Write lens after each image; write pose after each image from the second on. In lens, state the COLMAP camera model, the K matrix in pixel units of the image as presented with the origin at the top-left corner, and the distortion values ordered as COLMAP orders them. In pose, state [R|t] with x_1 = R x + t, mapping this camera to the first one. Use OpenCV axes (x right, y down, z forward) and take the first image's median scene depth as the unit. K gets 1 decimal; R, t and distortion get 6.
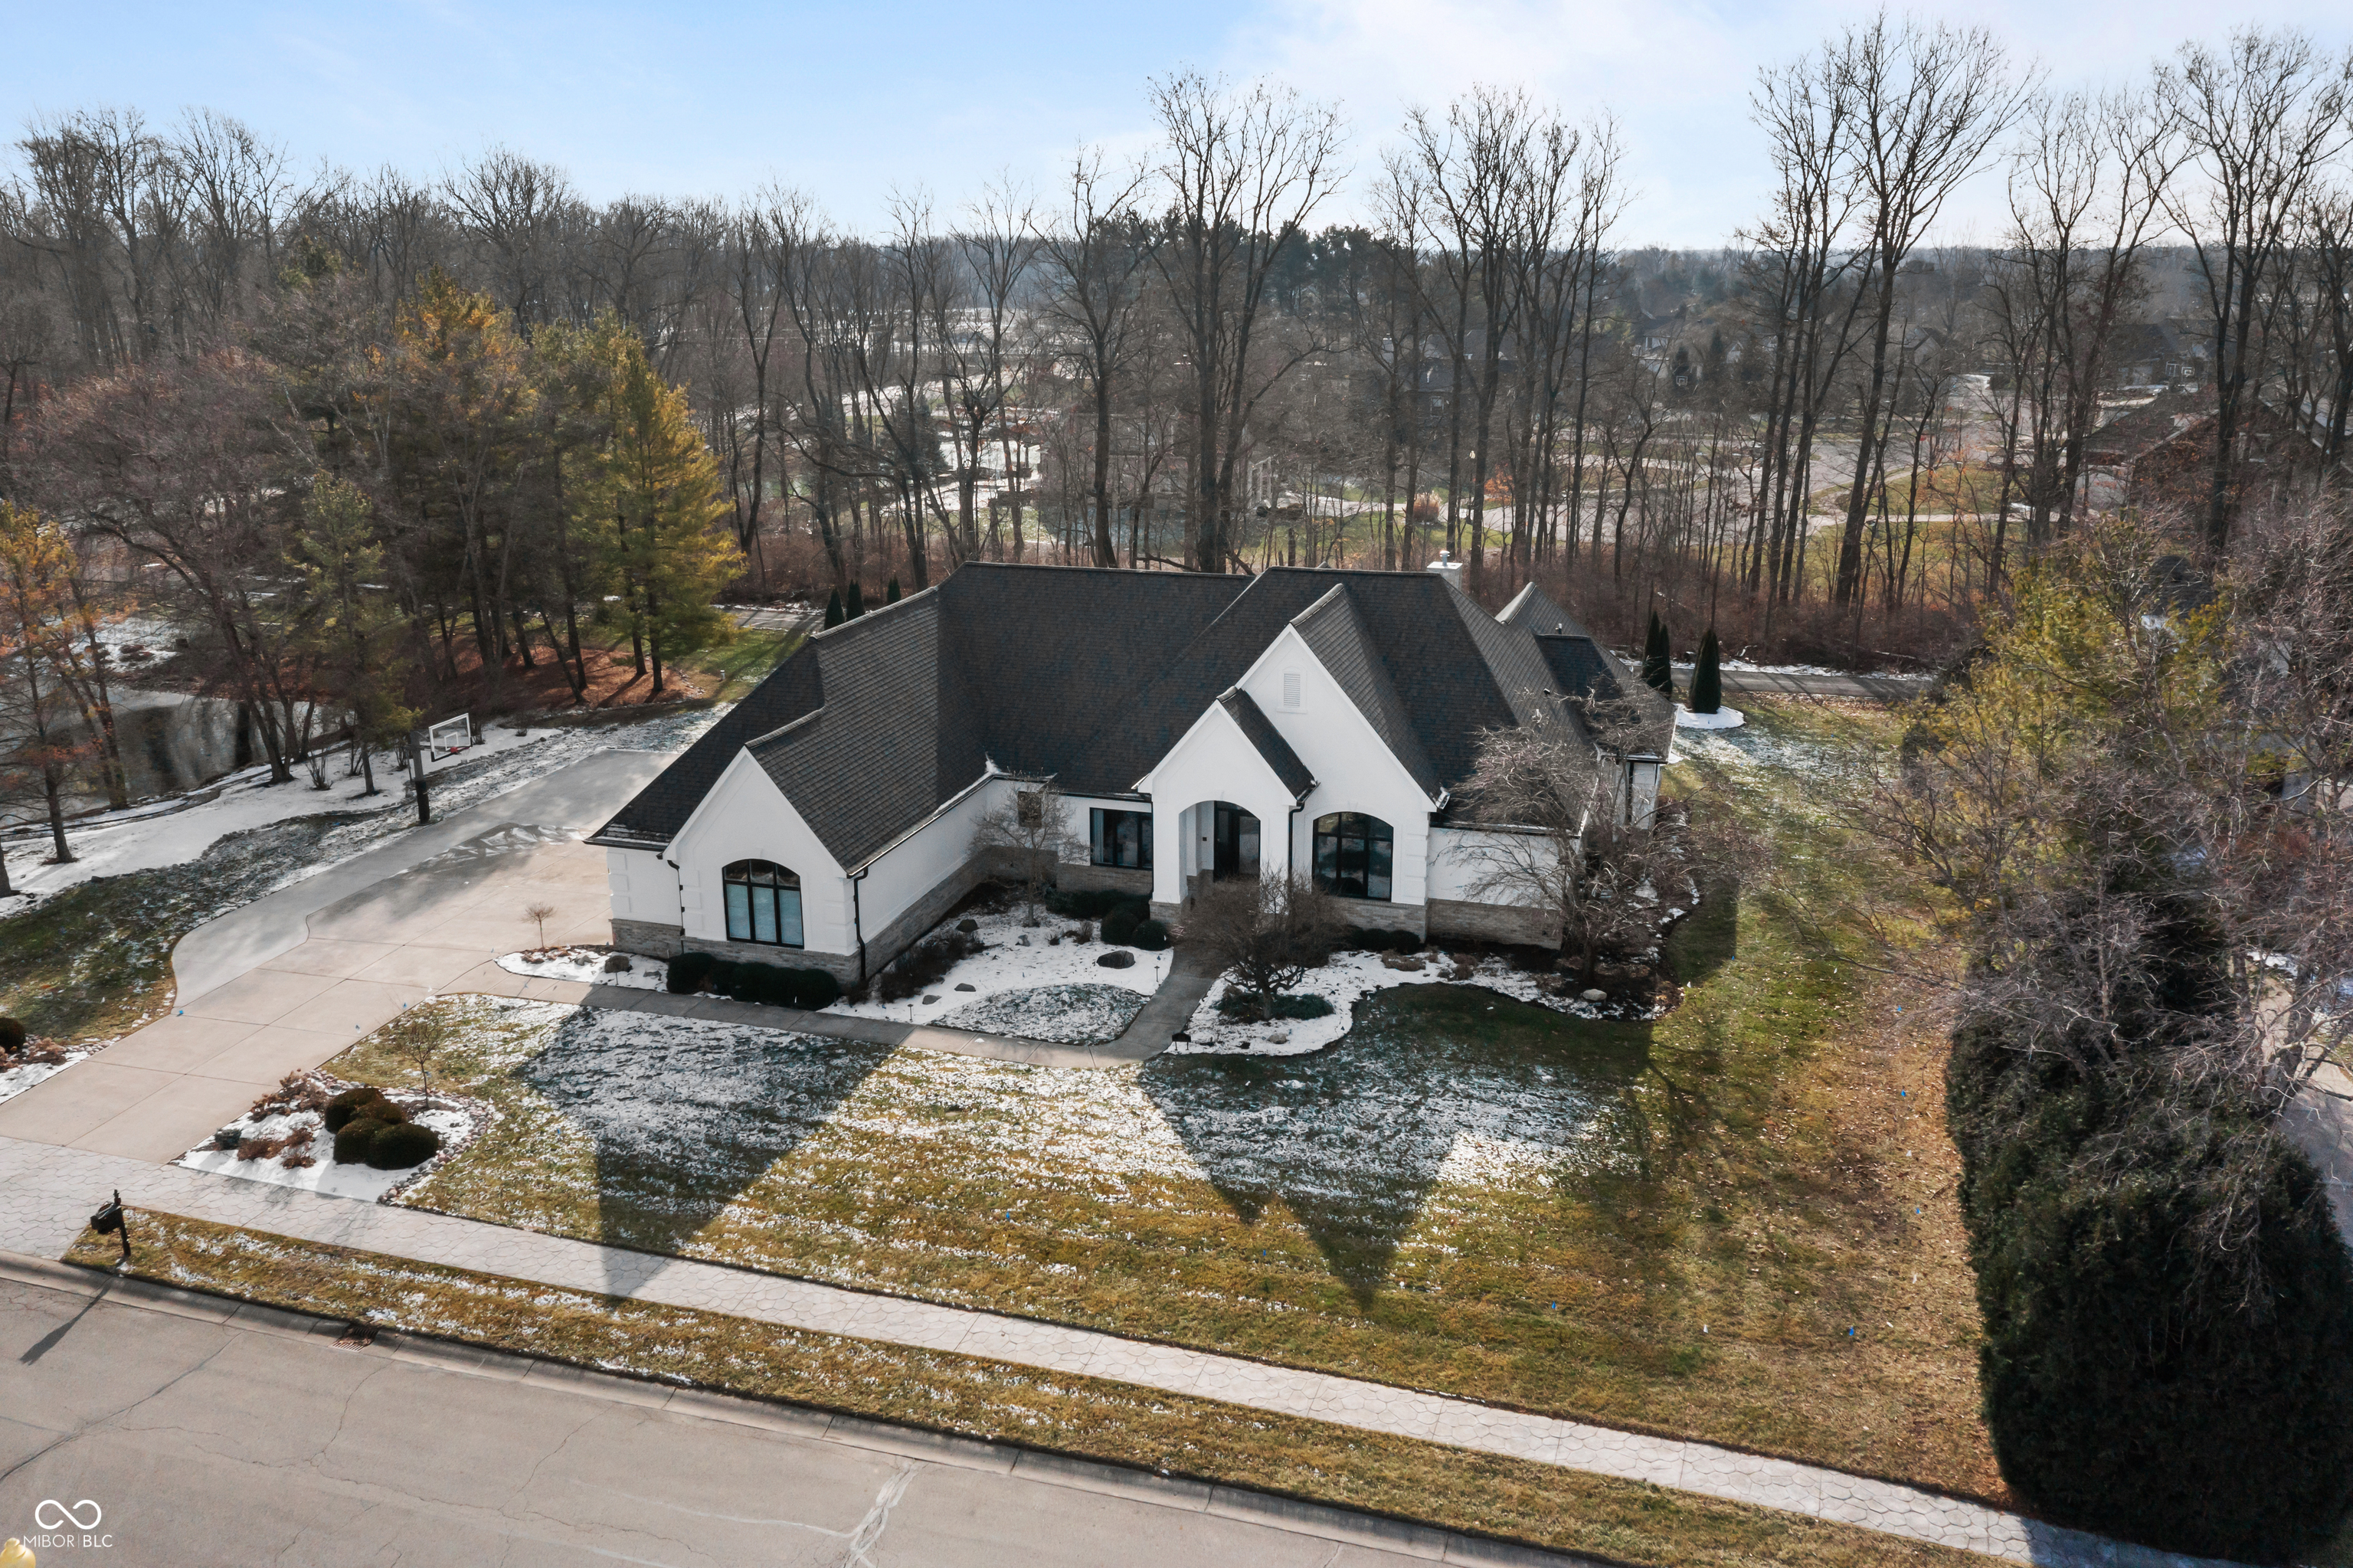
lens RADIAL K [[1858.2, 0, 1168.8], [0, 1858.2, 780.8], [0, 0, 1]] dist [-0.018028, 0.012176]
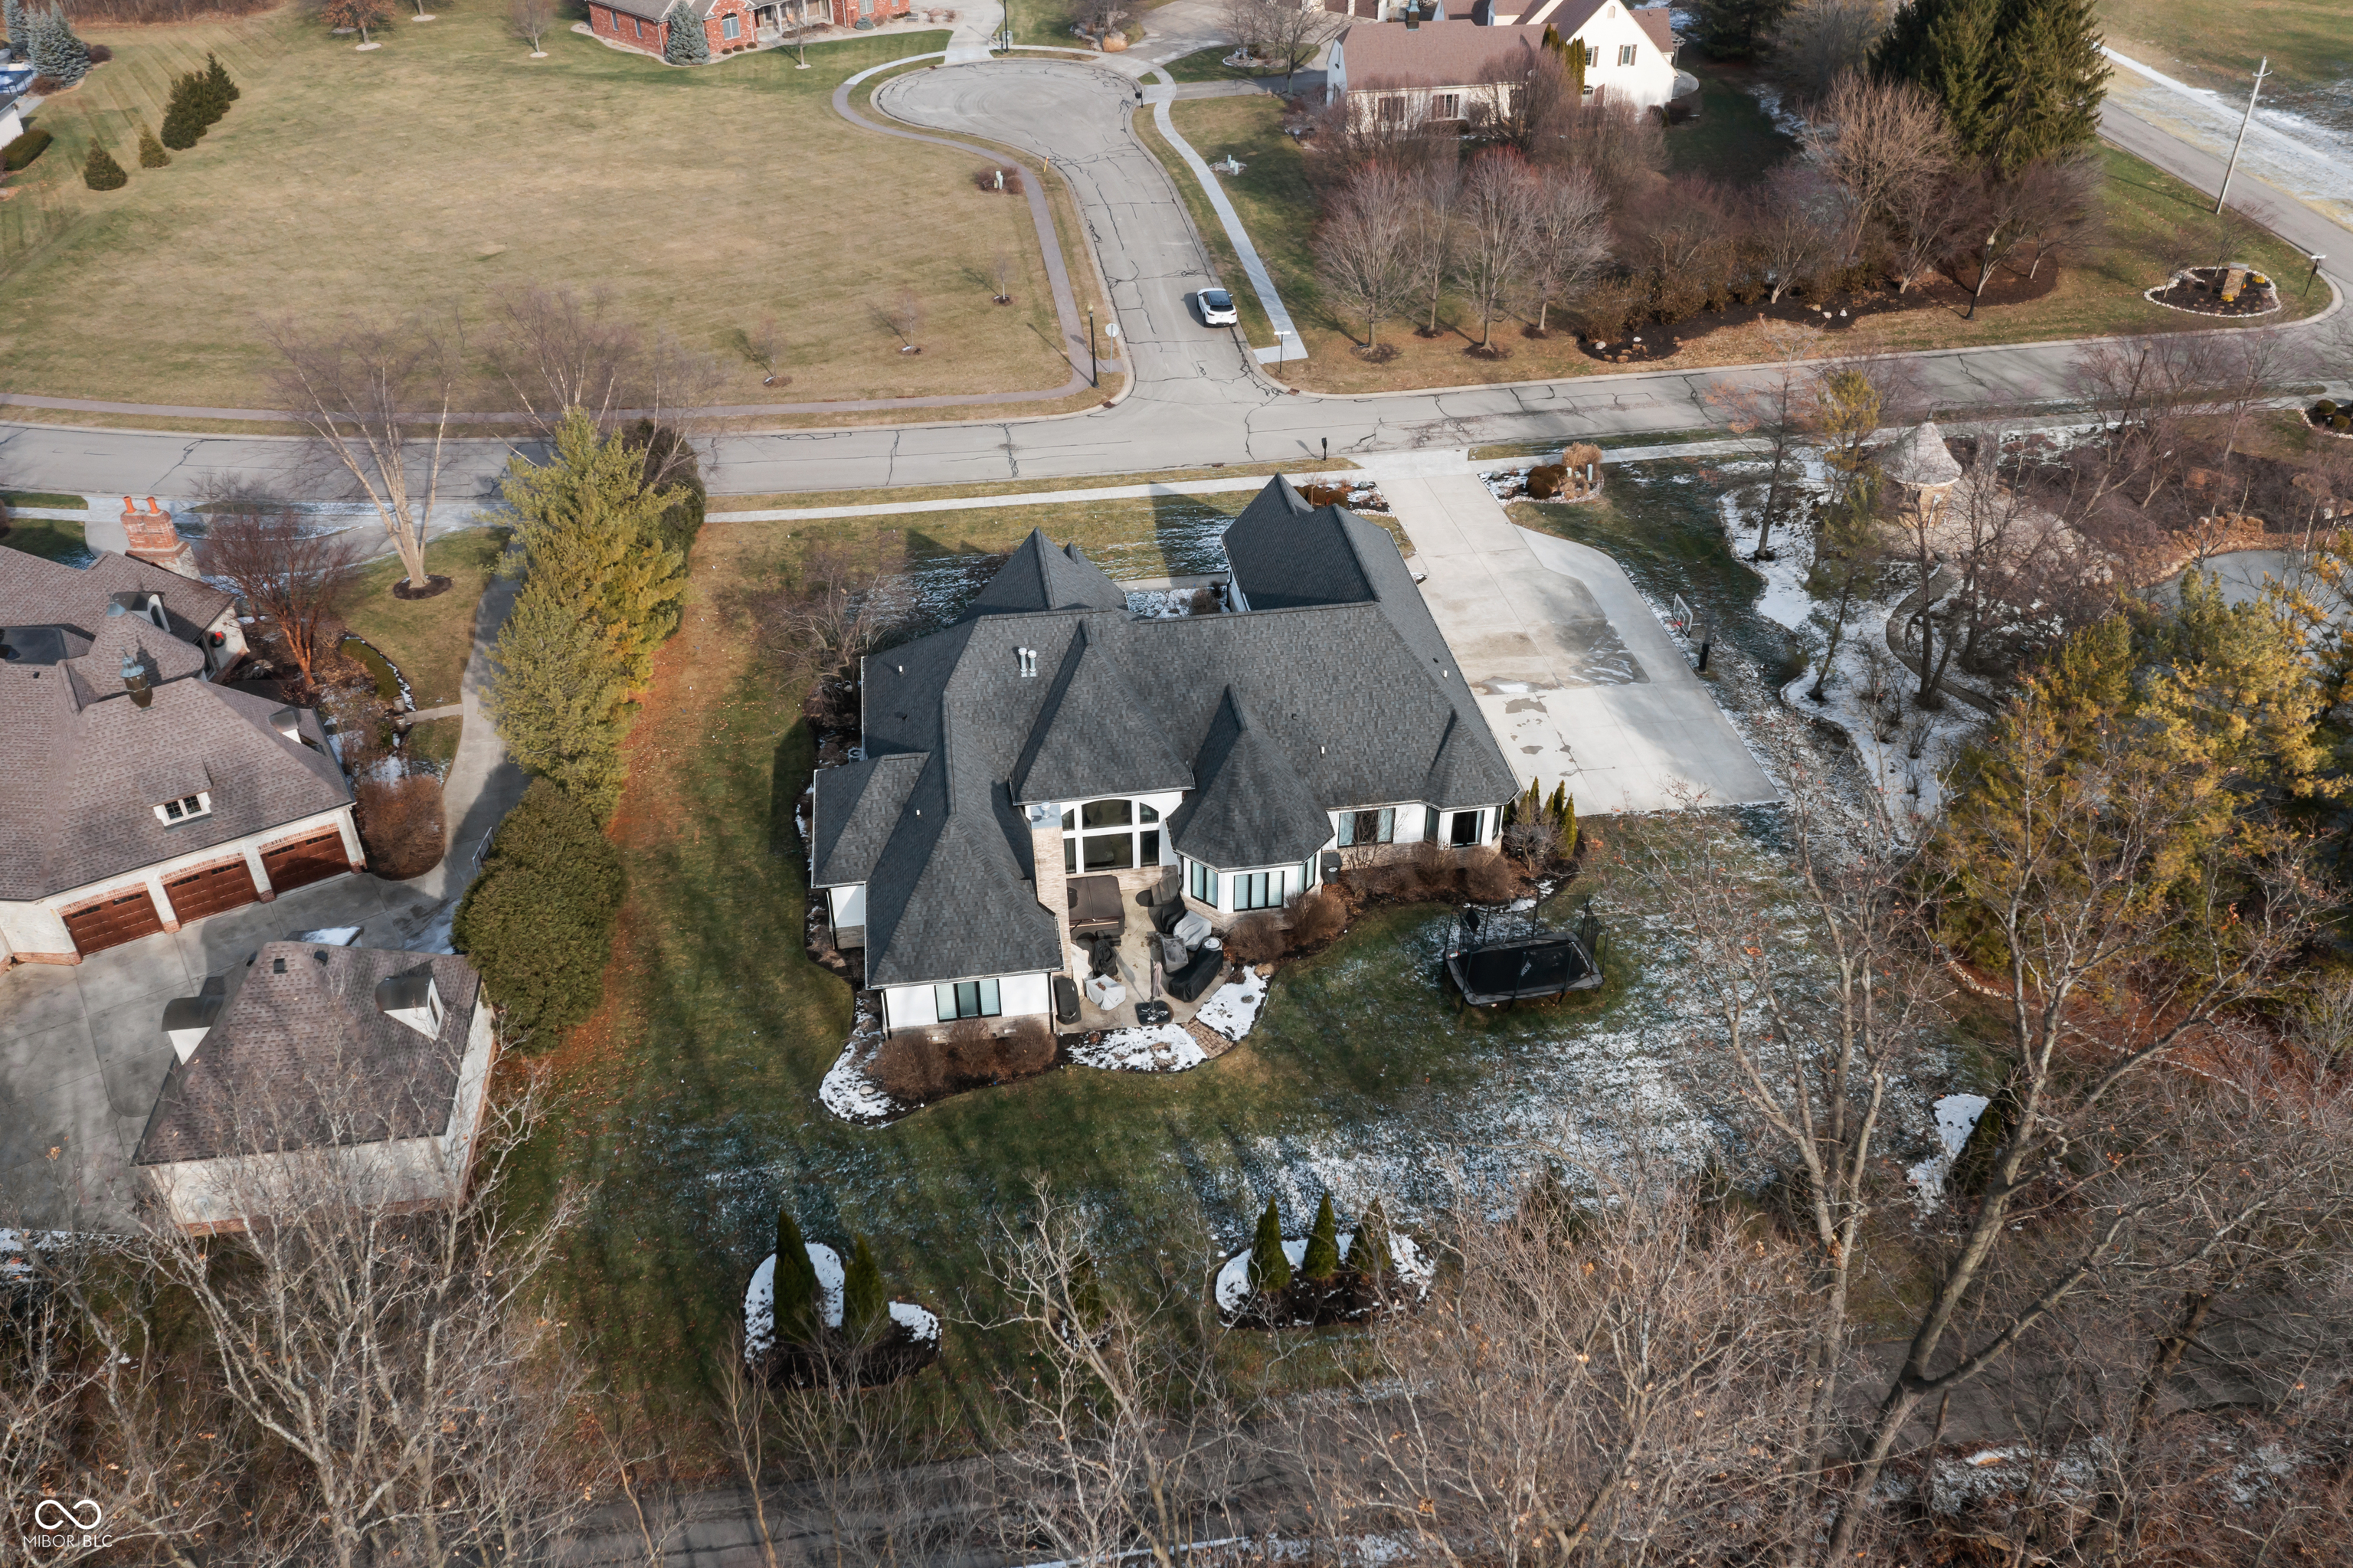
lens RADIAL K [[1858.2, 0, 1180.7], [0, 1858.2, 785.1], [0, 0, 1]] dist [-0.018028, 0.012176]
pose [[-0.901865, 0.258800, -0.345923, 0.591368], [-0.112902, 0.631698, 0.766949, -1.242998], [0.417006, 0.730740, -0.540487, 2.187481]]
